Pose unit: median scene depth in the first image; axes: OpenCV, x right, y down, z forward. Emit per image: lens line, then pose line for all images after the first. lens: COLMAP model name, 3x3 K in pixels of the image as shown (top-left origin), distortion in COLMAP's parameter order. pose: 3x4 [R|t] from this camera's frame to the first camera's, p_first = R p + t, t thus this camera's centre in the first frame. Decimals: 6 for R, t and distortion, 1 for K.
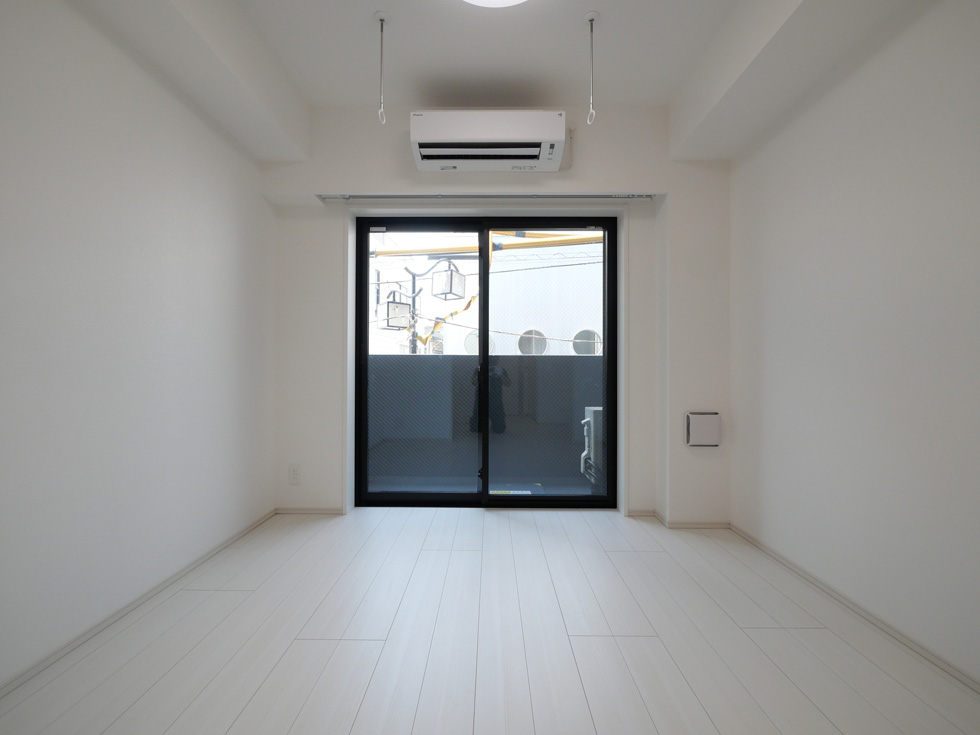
lens RADIAL K [[411.1, 0, 486.9], [0, 411.1, 368.7], [0, 0, 1]] dist [-0.001154, -0.000216]
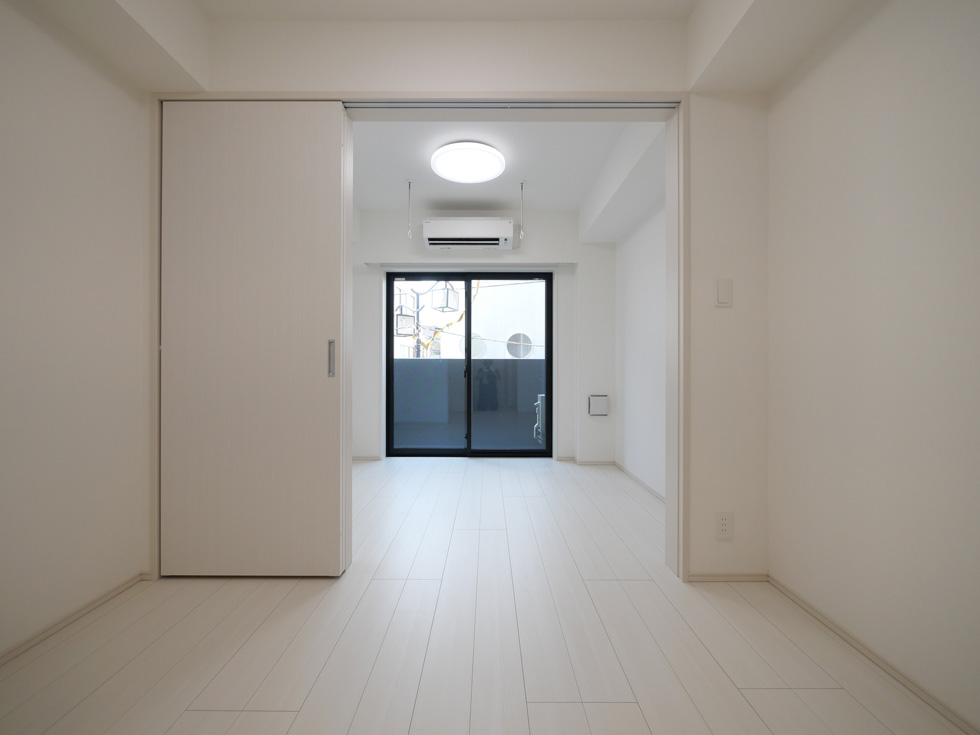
lens RADIAL K [[411.1, 0, 486.9], [0, 411.1, 368.7], [0, 0, 1]] dist [-0.001154, -0.000216]
pose [[0.999964, -0.000182, 0.008480, 0.049028], [0.000152, 0.999993, 0.003607, -0.005942], [-0.008481, -0.003605, 0.999958, -0.542171]]
